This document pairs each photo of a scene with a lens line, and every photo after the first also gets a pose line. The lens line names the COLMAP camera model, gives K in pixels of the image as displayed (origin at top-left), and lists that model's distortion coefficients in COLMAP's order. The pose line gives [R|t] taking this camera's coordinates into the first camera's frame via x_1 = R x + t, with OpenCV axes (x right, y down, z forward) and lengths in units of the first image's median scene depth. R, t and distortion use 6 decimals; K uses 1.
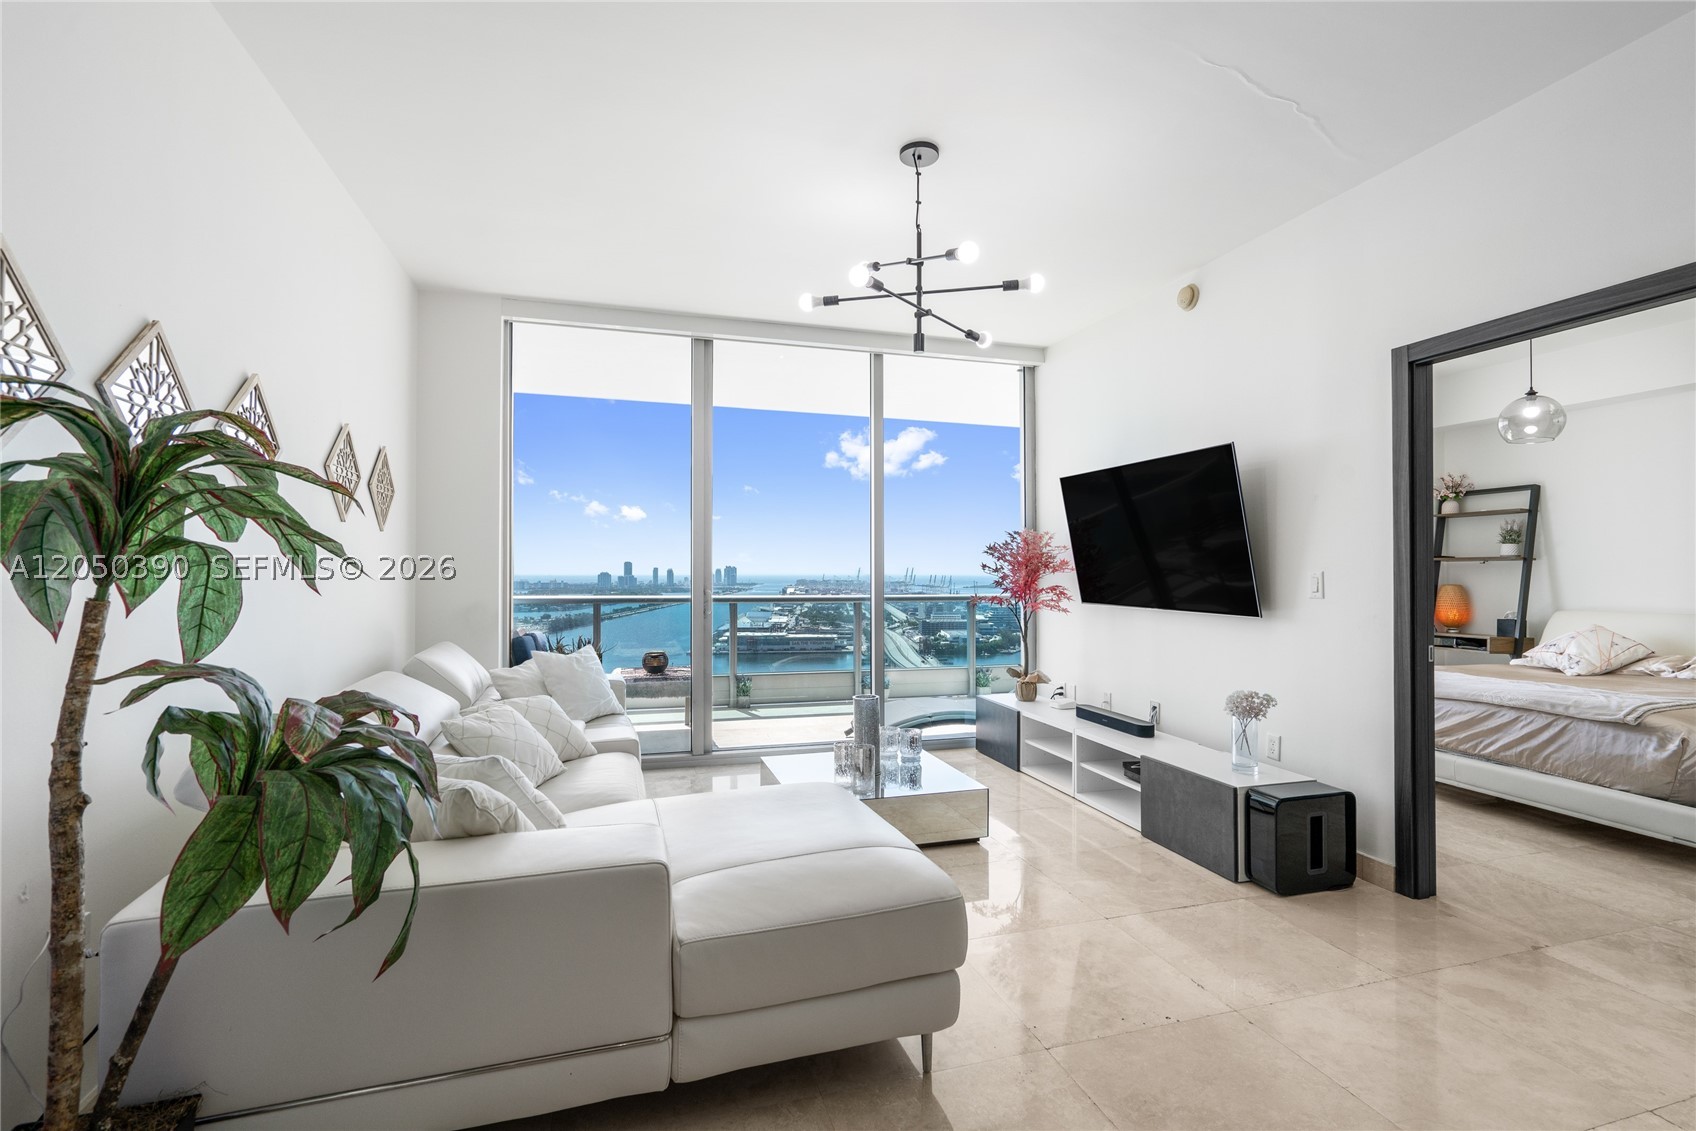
lens RADIAL K [[765.5, 0, 850.5], [0, 765.5, 562.6], [0, 0, 1]] dist [-0.004298, 0.002019]
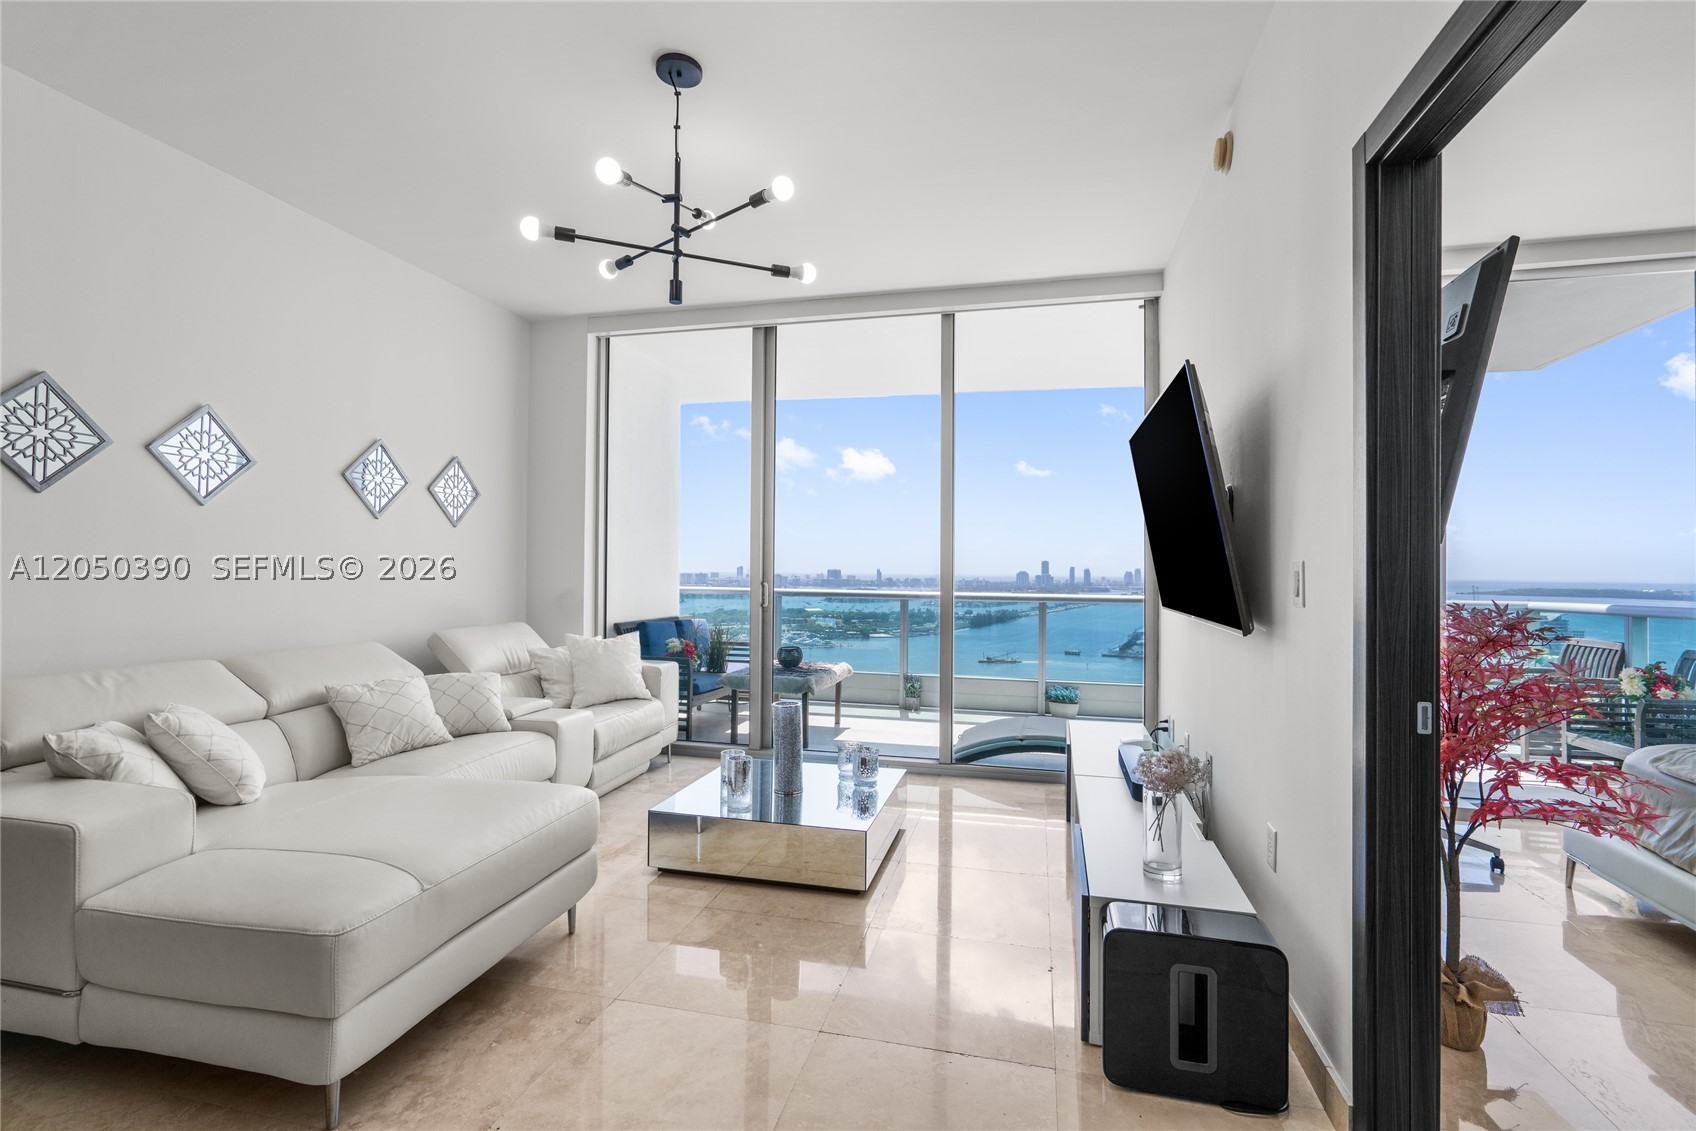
lens RADIAL K [[761.1, 0, 848.1], [0, 761.1, 562.5], [0, 0, 1]] dist [-0.014326, 0.010925]
pose [[0.857279, 0.001163, -0.514851, 0.417688], [-0.000635, 0.999999, 0.001202, 0.008178], [0.514852, -0.000703, 0.857279, 0.218869]]
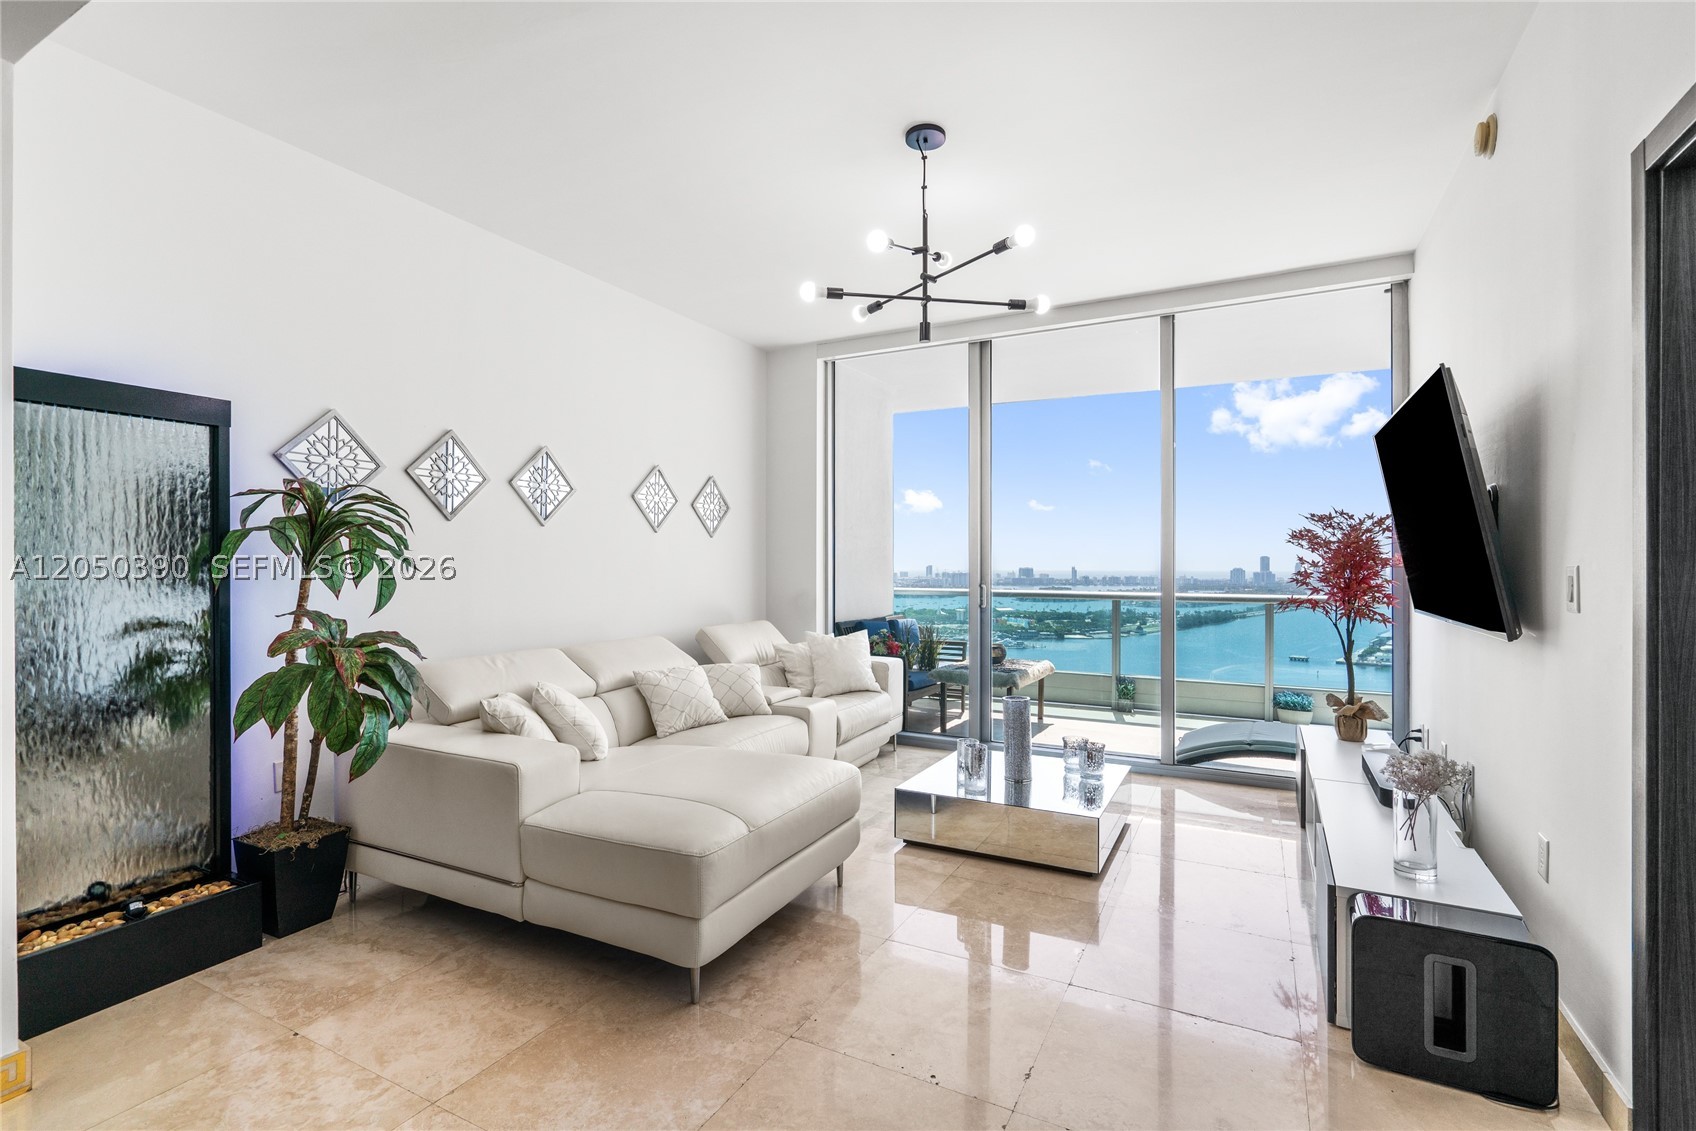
lens RADIAL K [[767.9, 0, 850.7], [0, 767.9, 568.6], [0, 0, 1]] dist [-0.011451, 0.005808]
pose [[0.708425, -0.000285, -0.705786, 0.429863], [0.009681, 0.999910, 0.009313, 0.001970], [0.705720, -0.013431, 0.708364, 0.138537]]
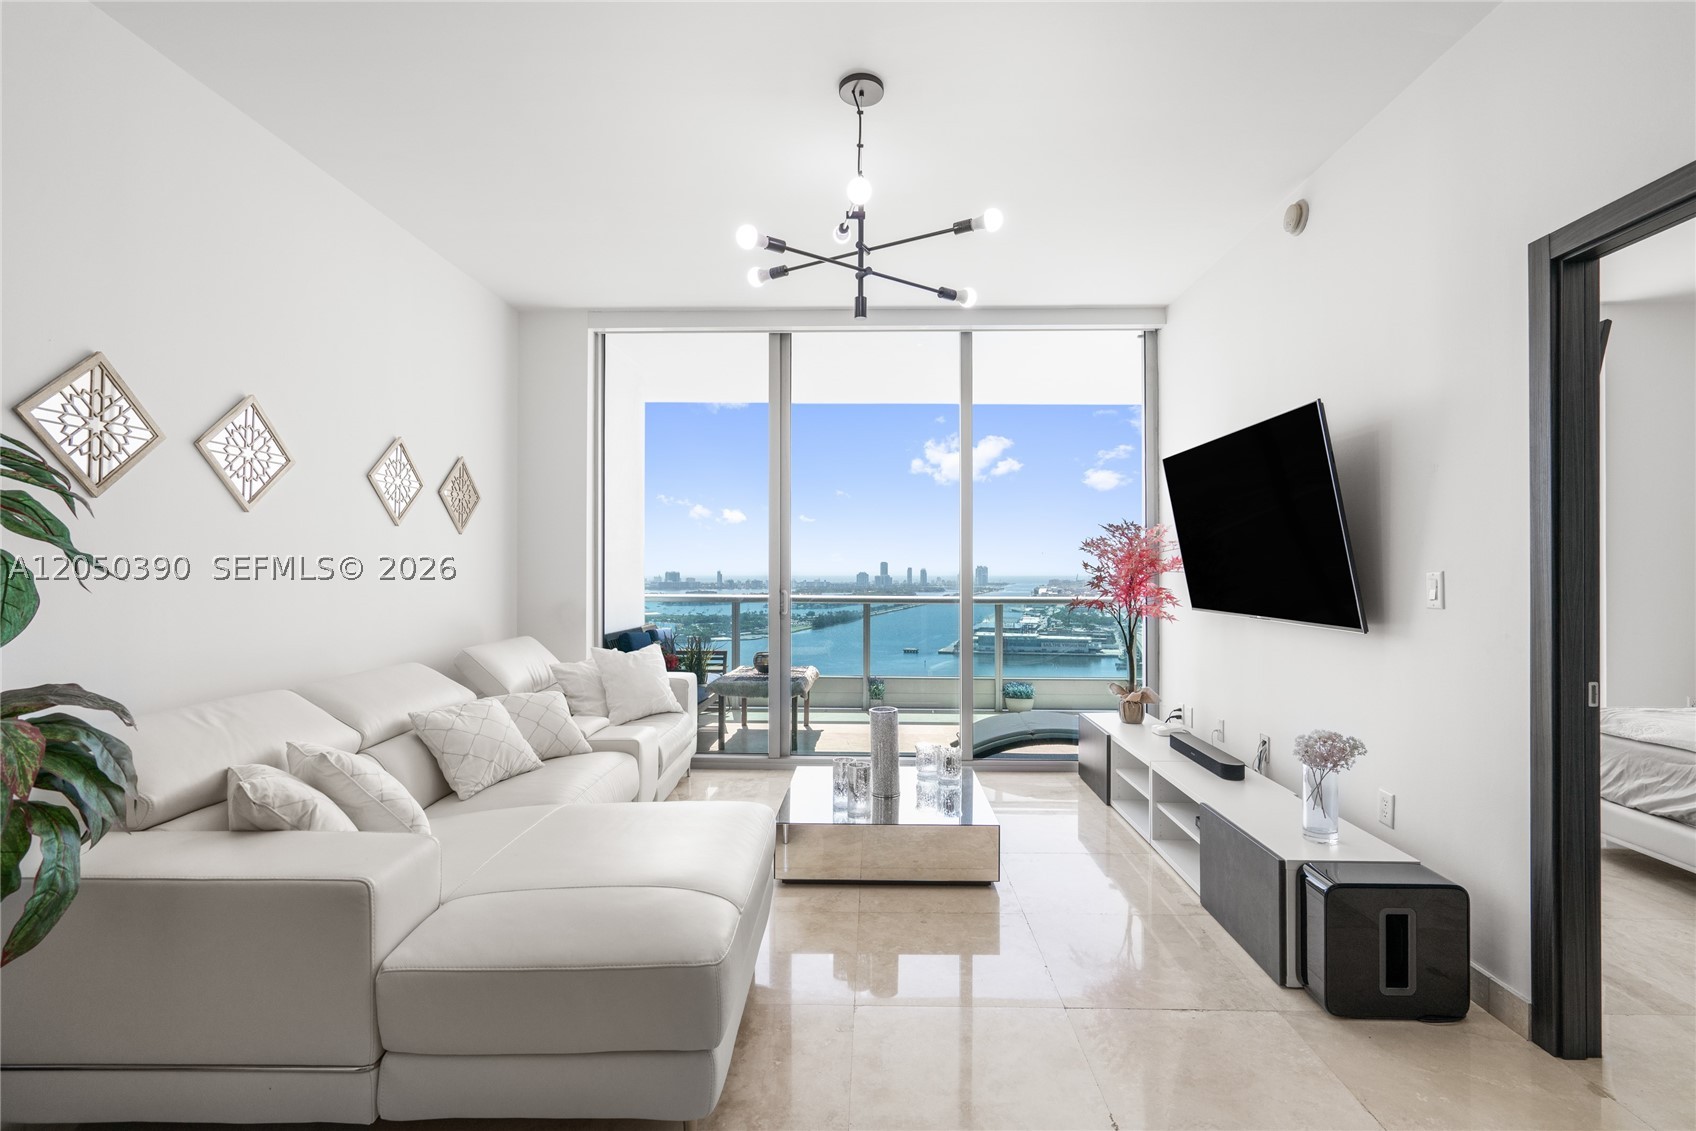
lens RADIAL K [[764.3, 0, 854.8], [0, 764.3, 567.6], [0, 0, 1]] dist [-0.009346, 0.005417]
pose [[0.947862, -0.002898, -0.318667, 0.218147], [0.005072, 0.999969, 0.005995, 0.000840], [0.318640, -0.007299, 0.947848, 0.101040]]
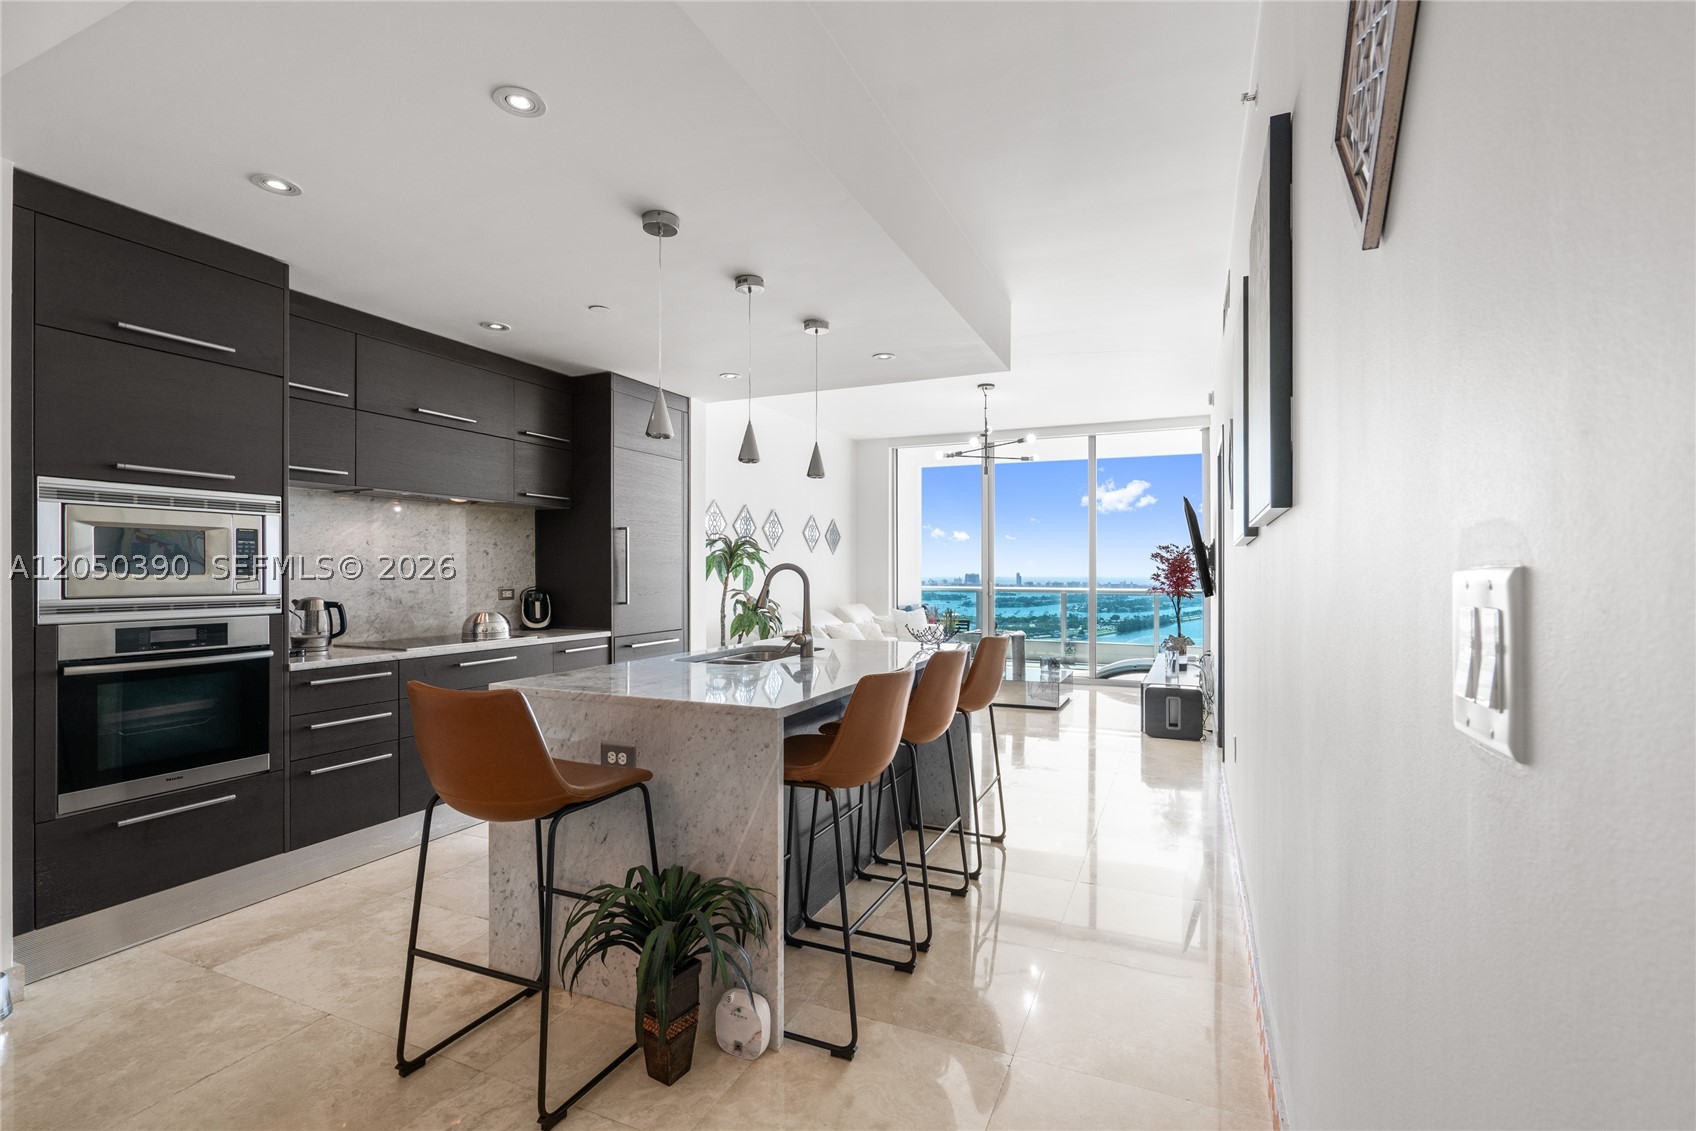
lens RADIAL K [[772.7, 0, 835.1], [0, 772.7, 572.9], [0, 0, 1]] dist [0.015978, 0.000058]
pose [[0.743021, -0.000718, -0.669267, 0.783944], [0.008441, 0.999930, 0.008298, -0.003766], [0.669215, -0.011815, 0.742975, -0.613873]]
